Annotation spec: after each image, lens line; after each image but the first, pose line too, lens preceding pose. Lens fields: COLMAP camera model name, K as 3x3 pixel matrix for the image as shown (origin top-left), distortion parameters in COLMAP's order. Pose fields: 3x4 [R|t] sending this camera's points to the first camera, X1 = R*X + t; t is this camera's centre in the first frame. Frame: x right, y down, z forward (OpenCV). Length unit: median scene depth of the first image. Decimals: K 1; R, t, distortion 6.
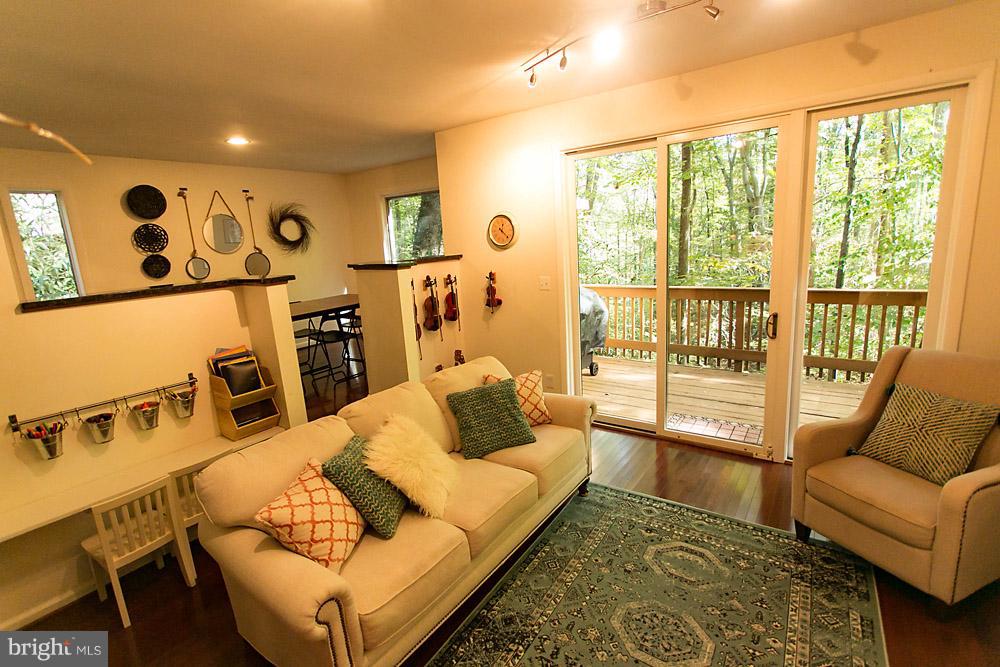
lens RADIAL K [[473.3, 0, 498.6], [0, 473.3, 328.6], [0, 0, 1]] dist [0.004513, 0.000348]
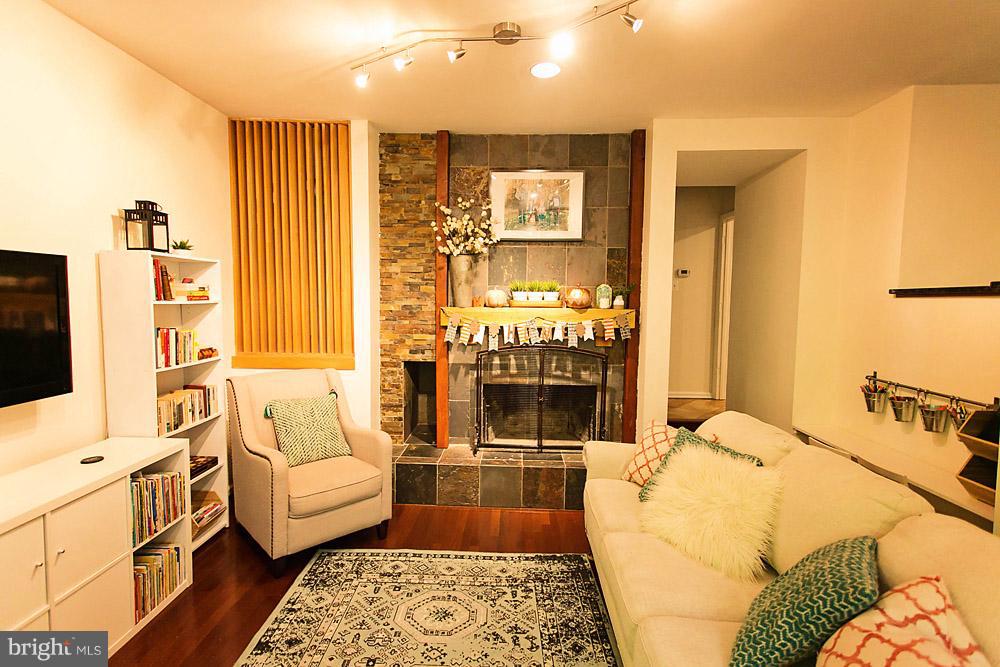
lens RADIAL K [[473.3, 0, 498.6], [0, 473.3, 328.6], [0, 0, 1]] dist [0.004513, 0.000348]
pose [[-0.829543, 0.091690, -0.550864, 0.288149], [-0.065814, 0.963503, 0.259482, -0.104480], [0.554551, 0.251506, -0.793233, 0.713258]]
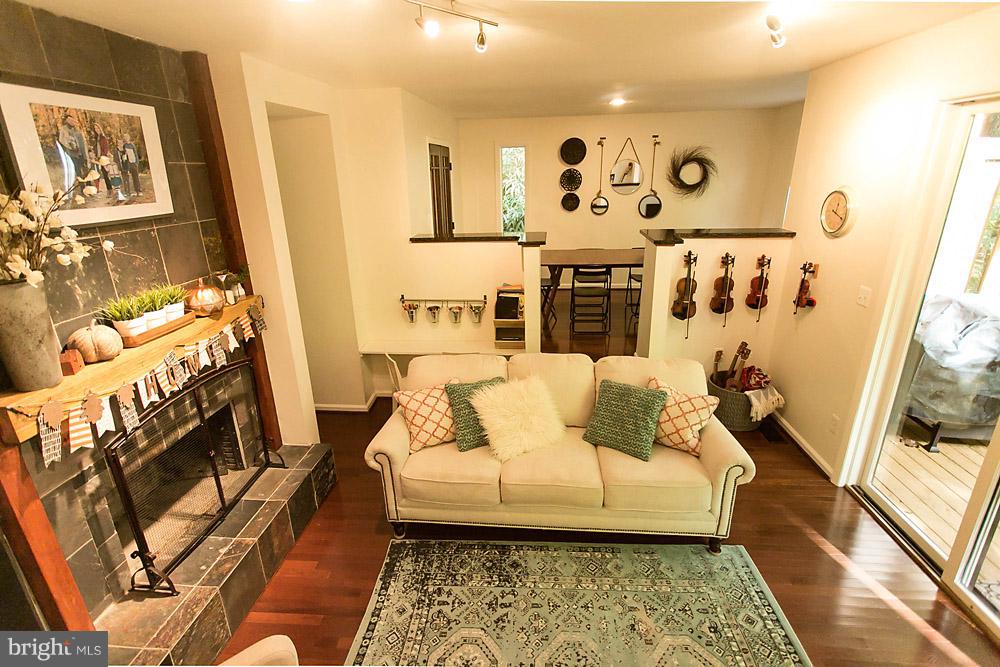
lens RADIAL K [[473.3, 0, 498.6], [0, 473.3, 328.6], [0, 0, 1]] dist [0.004513, 0.000348]
pose [[0.511706, 0.324041, -0.795709, 0.371044], [-0.174500, 0.946042, 0.273045, -0.138672], [0.841253, -0.000868, 0.540641, 0.143768]]
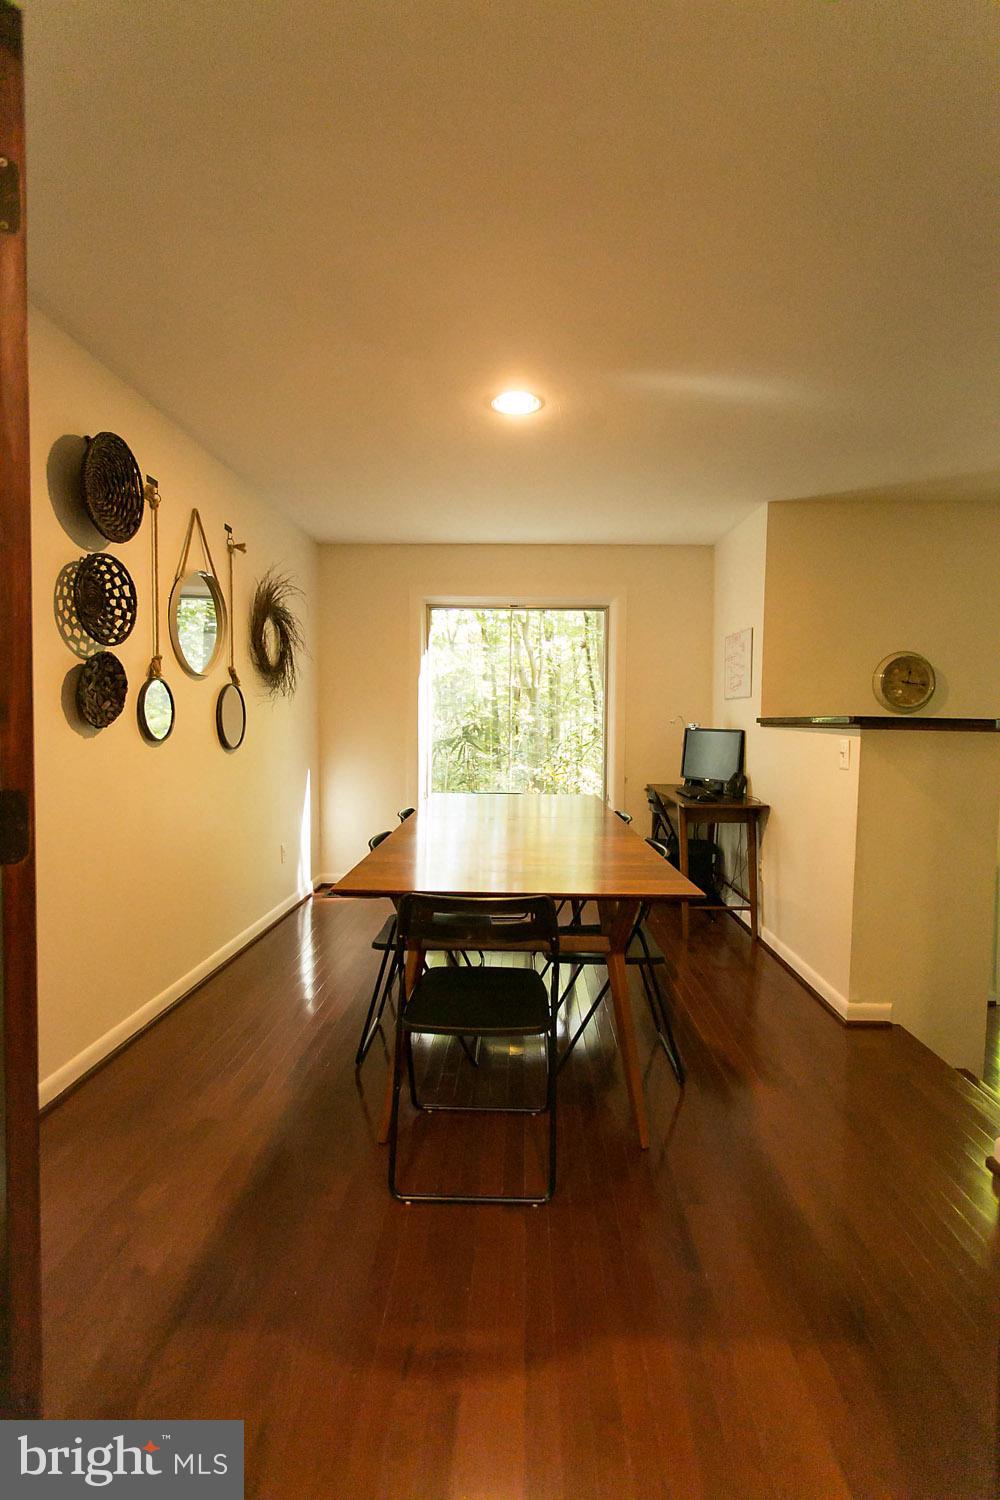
lens RADIAL K [[710.0, 0, 500.0], [0, 710.0, 750.0], [0, 0, 1]] dist [0.004513, 0.000348]
pose [[0.832312, 0.042538, 0.552673, -0.855192], [0.049641, 0.987325, -0.150751, -0.012331], [-0.552080, 0.152907, 0.819651, 0.546133]]
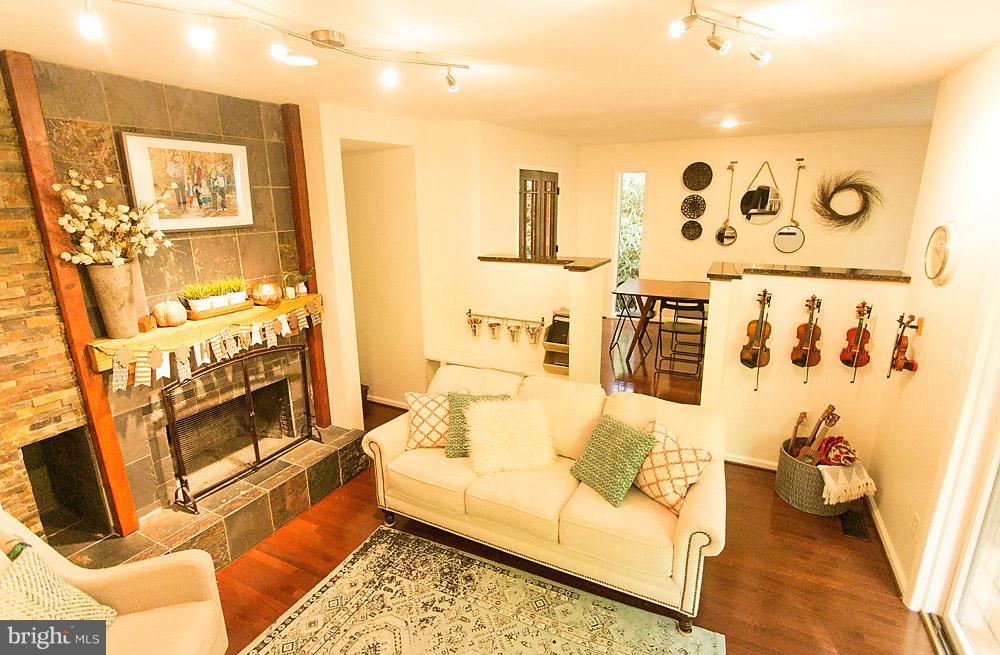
lens RADIAL K [[490.1, 0, 496.8], [0, 490.1, 323.0], [0, 0, 1]] dist [-0.006224, 0.000422]
pose [[0.151711, 0.306096, -0.939834, 0.491508], [-0.187372, 0.942506, 0.276720, -0.181467], [0.970503, 0.134117, 0.200343, 0.346317]]
